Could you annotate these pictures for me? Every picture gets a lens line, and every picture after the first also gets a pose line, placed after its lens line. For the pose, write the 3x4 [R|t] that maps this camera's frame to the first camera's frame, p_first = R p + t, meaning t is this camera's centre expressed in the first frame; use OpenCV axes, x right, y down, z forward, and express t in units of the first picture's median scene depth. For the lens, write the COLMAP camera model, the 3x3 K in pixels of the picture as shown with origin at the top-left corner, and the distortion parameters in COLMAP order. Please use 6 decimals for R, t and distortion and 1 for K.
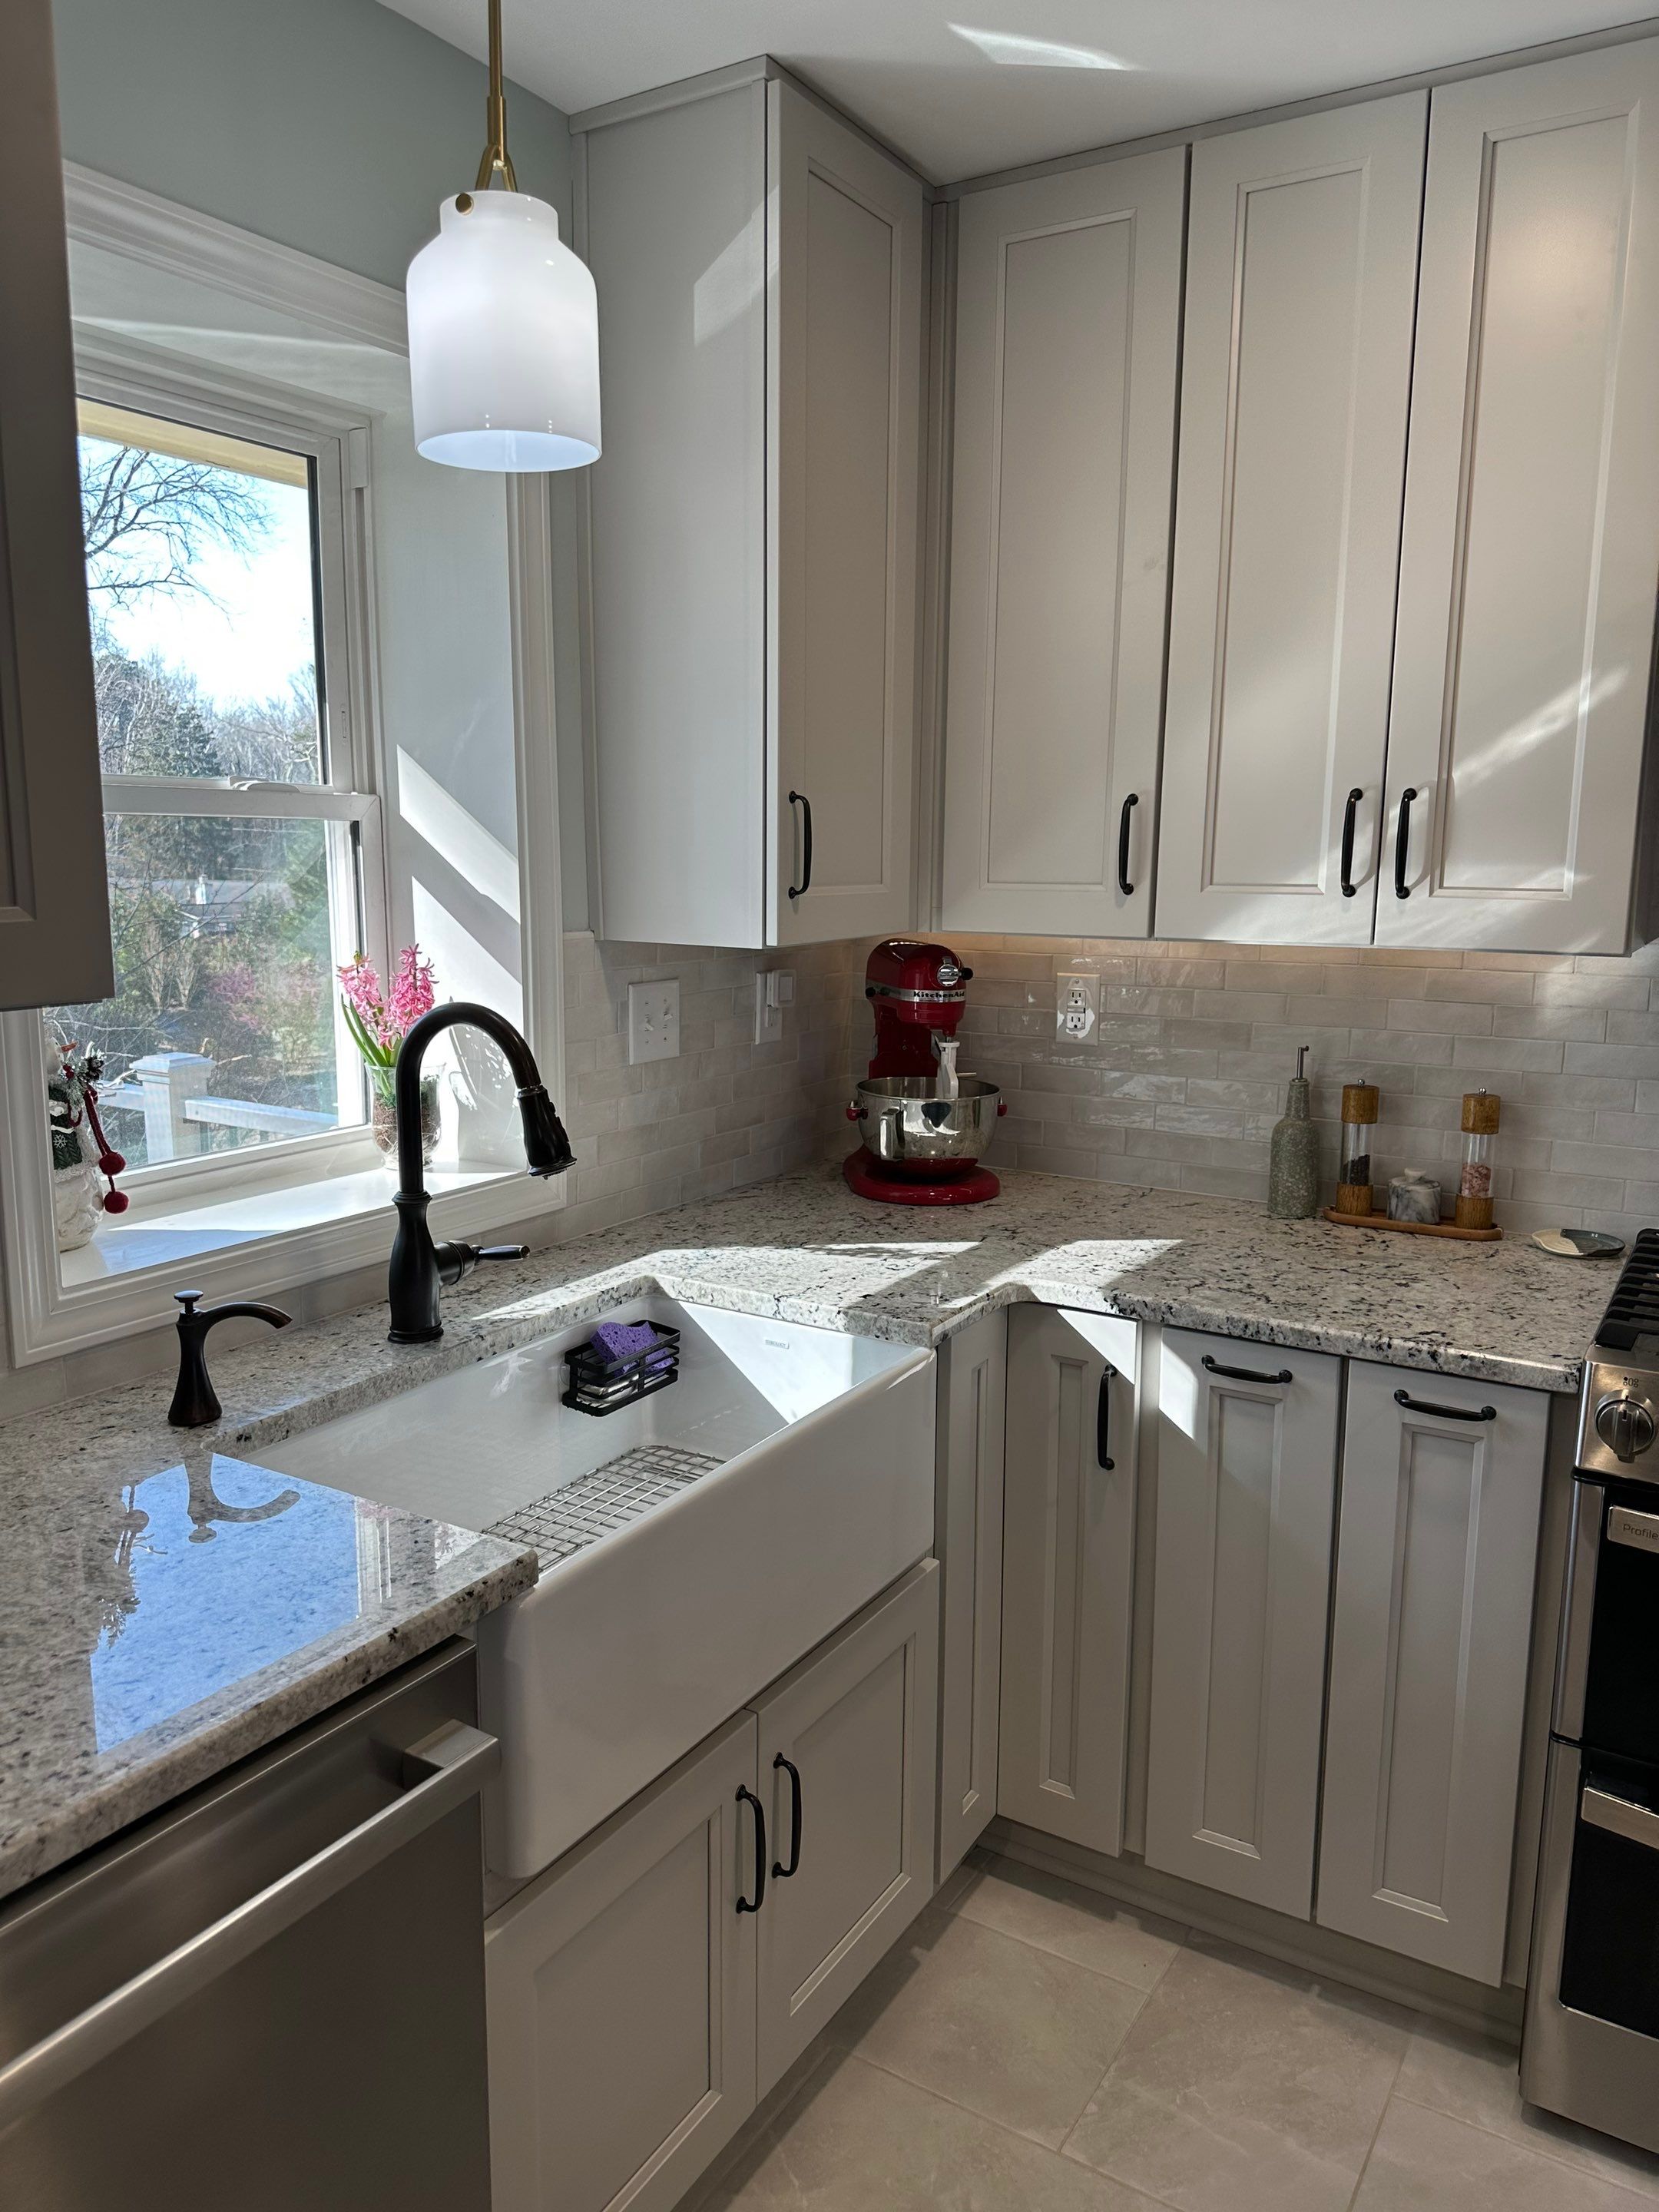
lens RADIAL K [[1560.5, 0, 800.8], [0, 1560.5, 1095.8], [0, 0, 1]] dist [0.045427, -0.059529]
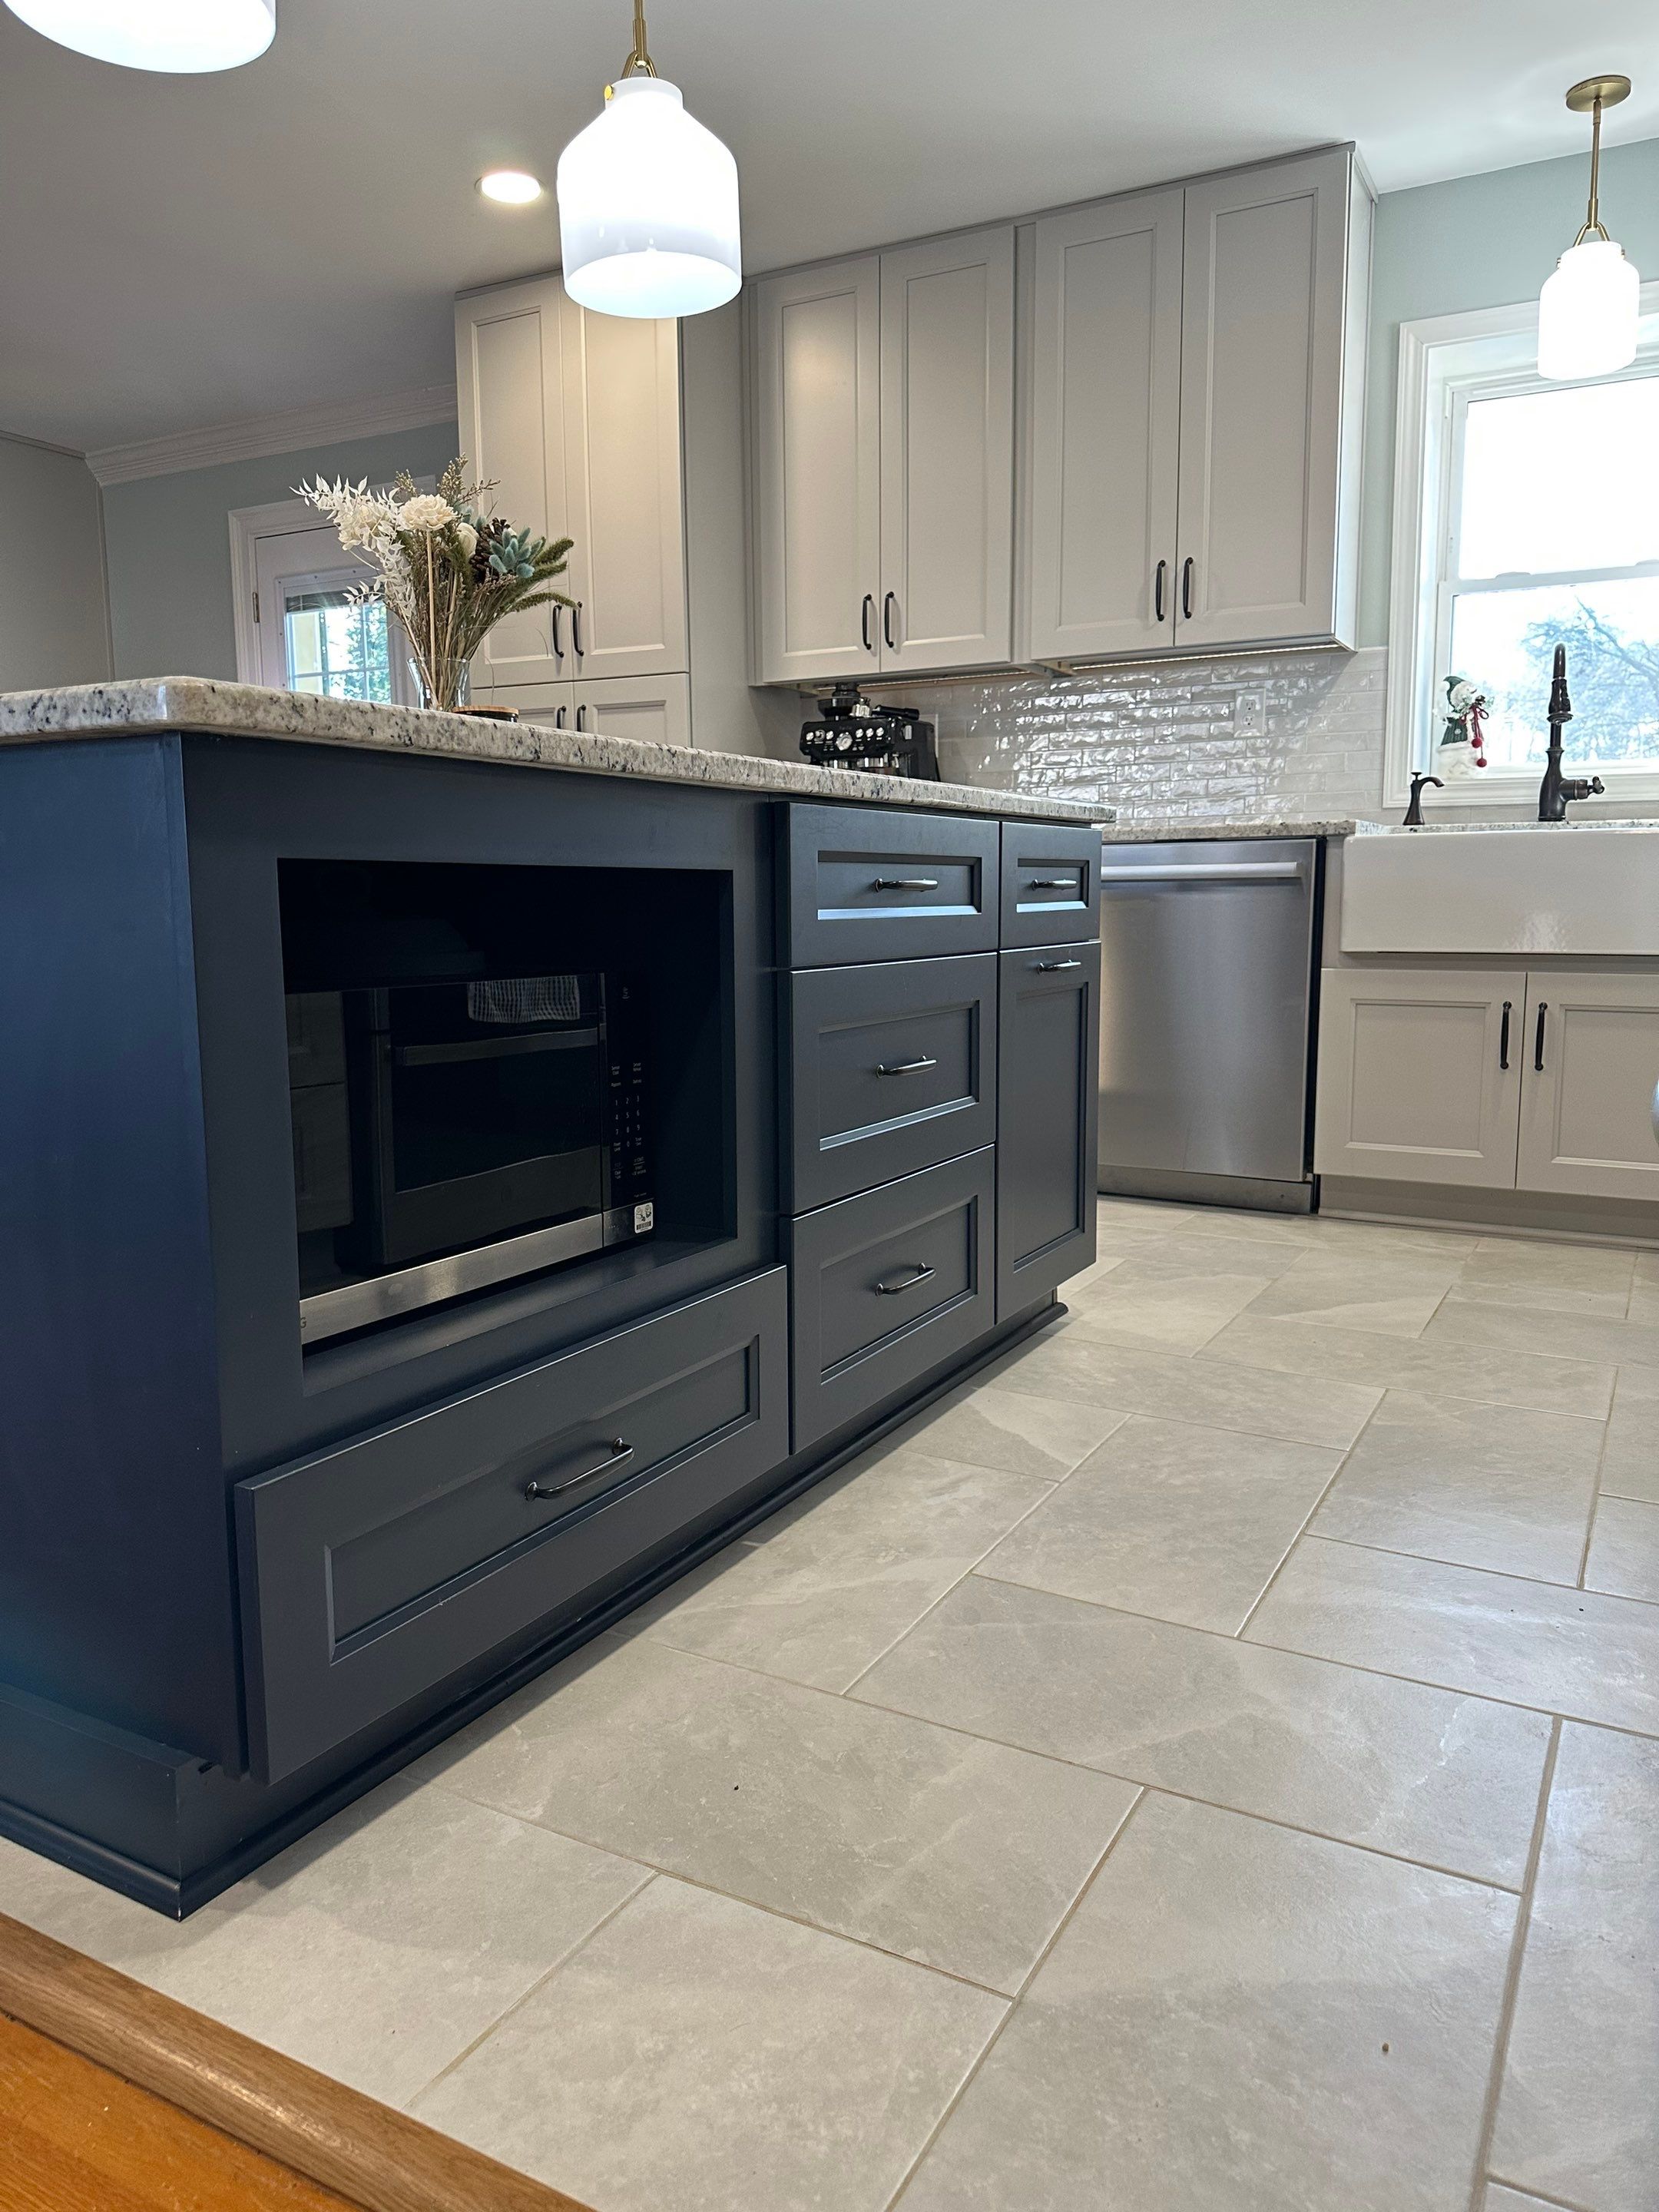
lens RADIAL K [[1556.4, 0, 802.4], [0, 1556.4, 1100.4], [0, 0, 1]] dist [0.114510, -0.167562]
pose [[0.046509, 0.126295, -0.990902, 1.554278], [-0.155551, 0.980790, 0.117705, 0.365704], [0.986732, 0.148662, 0.065261, -0.019238]]
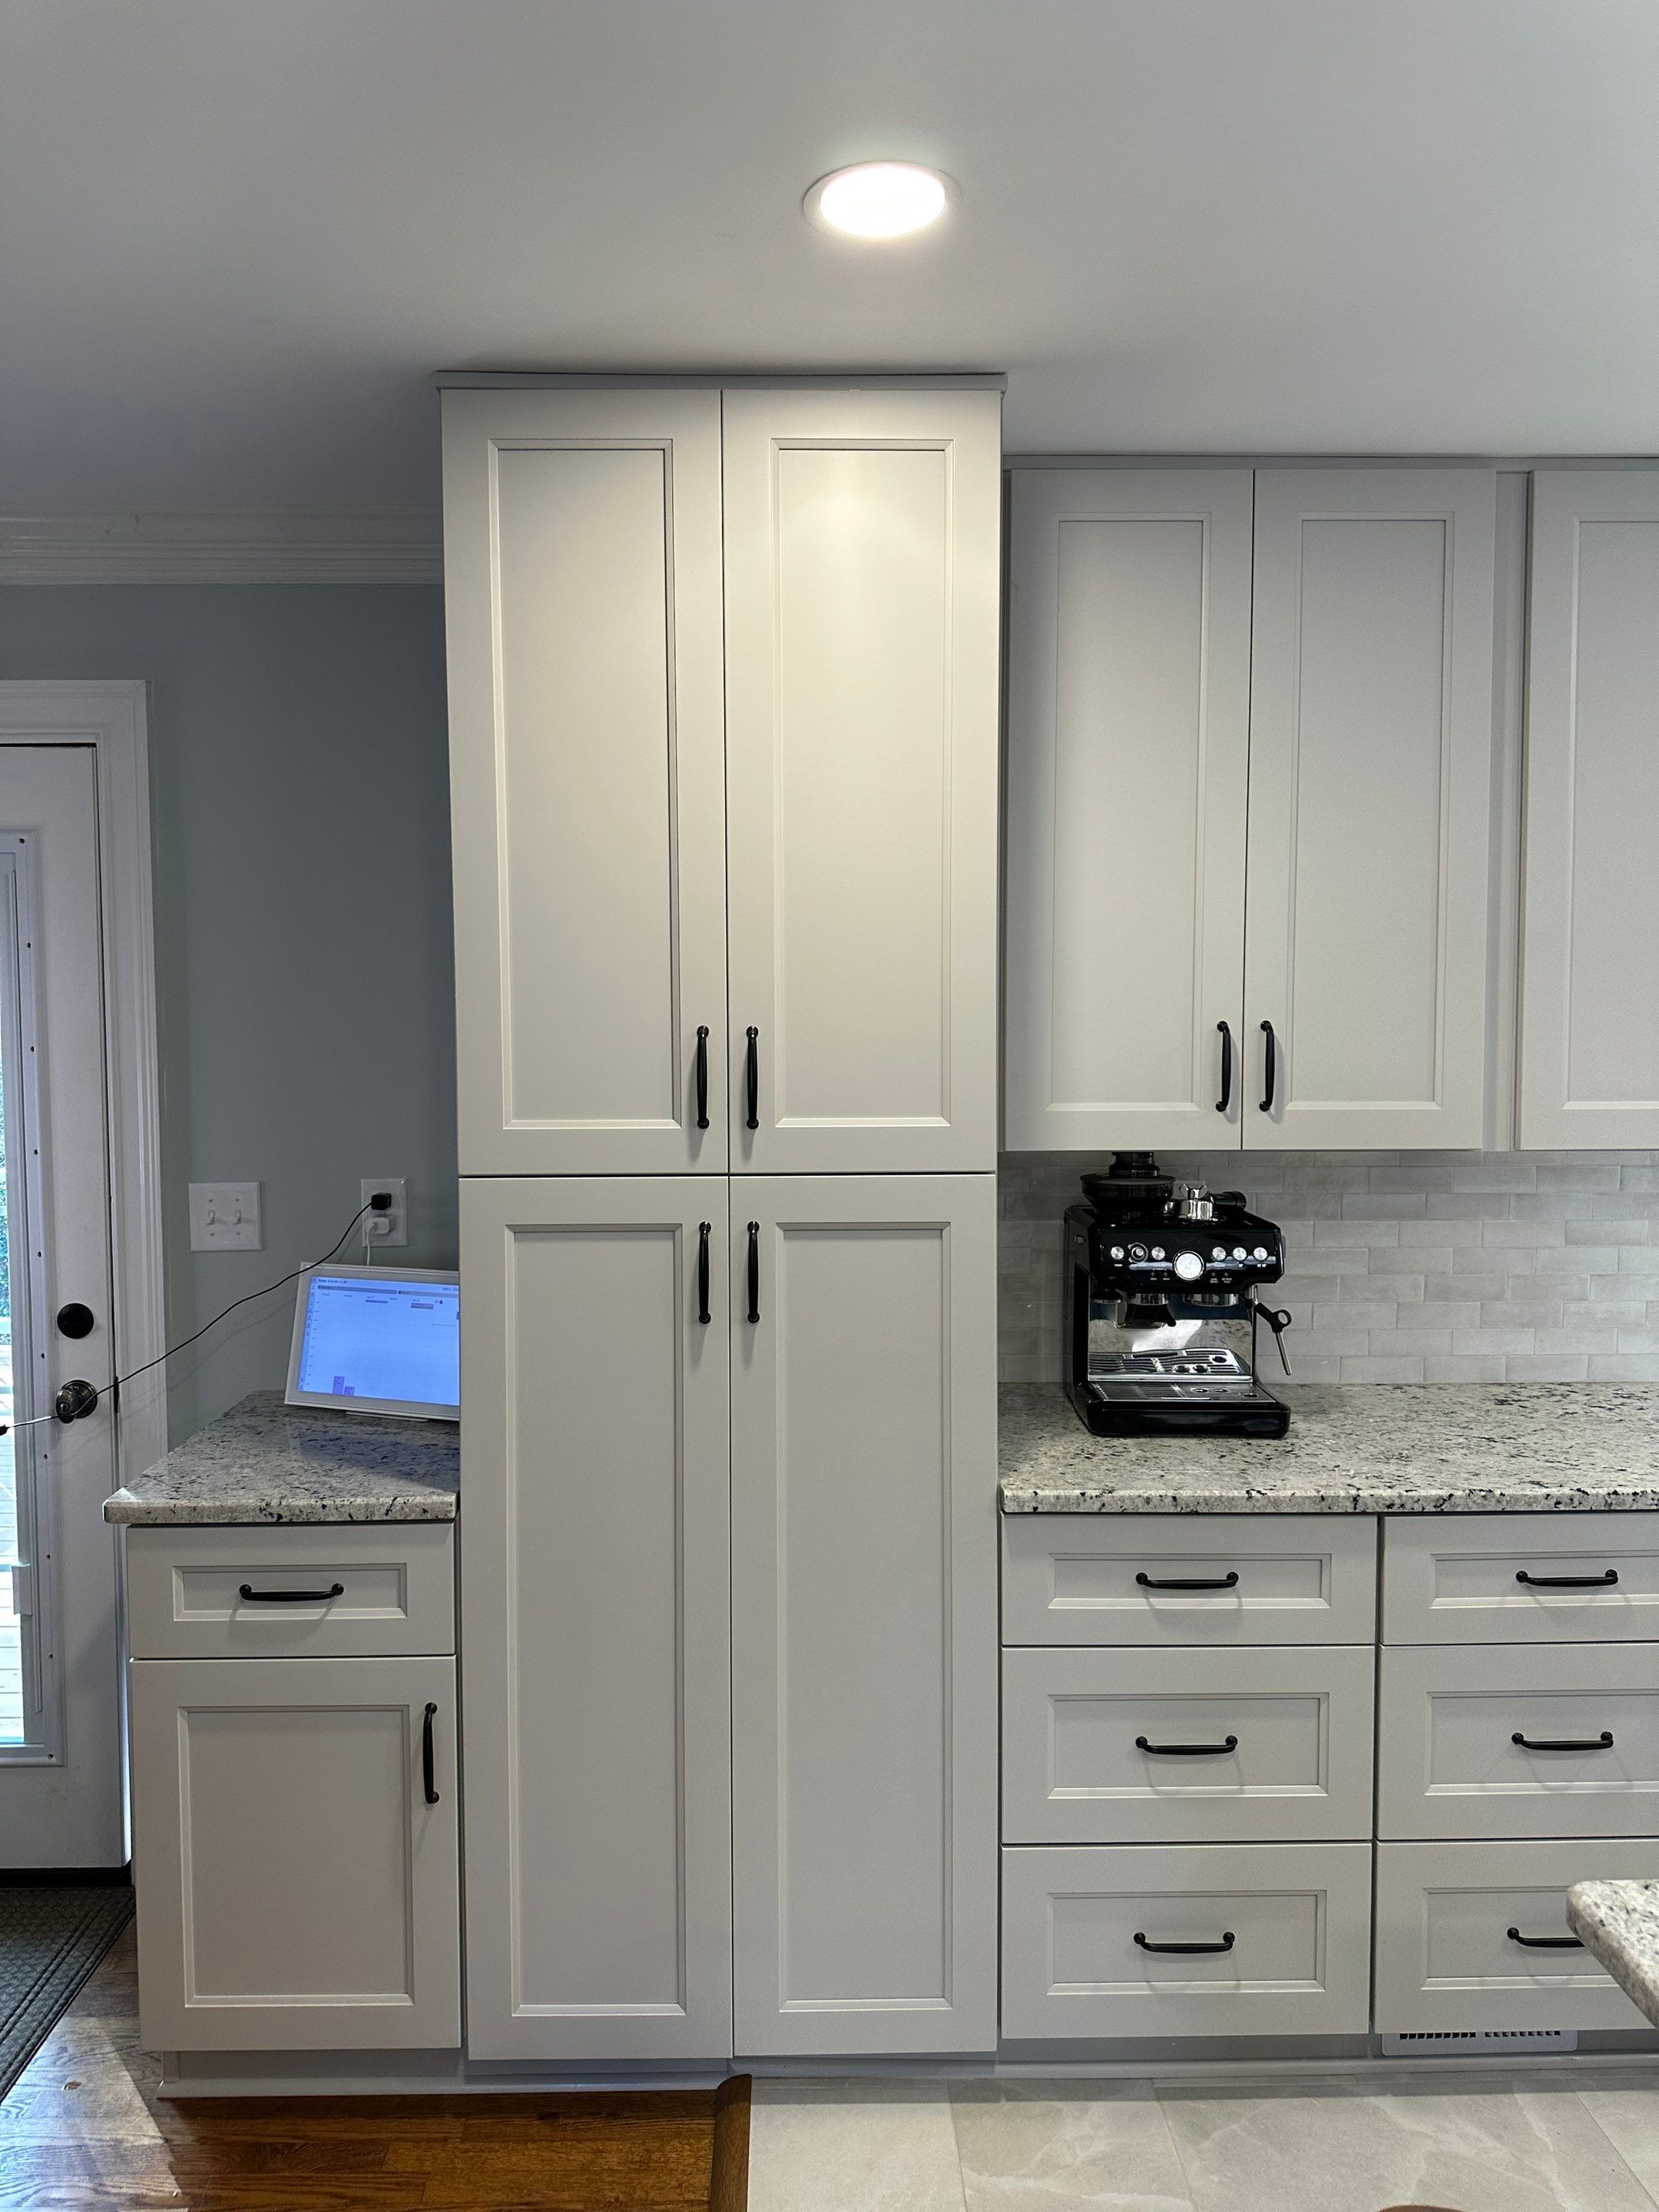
lens RADIAL K [[1556.4, 0, 802.4], [0, 1556.4, 1100.4], [0, 0, 1]] dist [0.114510, -0.167562]
pose [[0.553992, 0.036065, -0.831740, 0.240394], [-0.125980, 0.991188, -0.040931, 0.090959], [0.822935, 0.127459, 0.553654, -0.826802]]
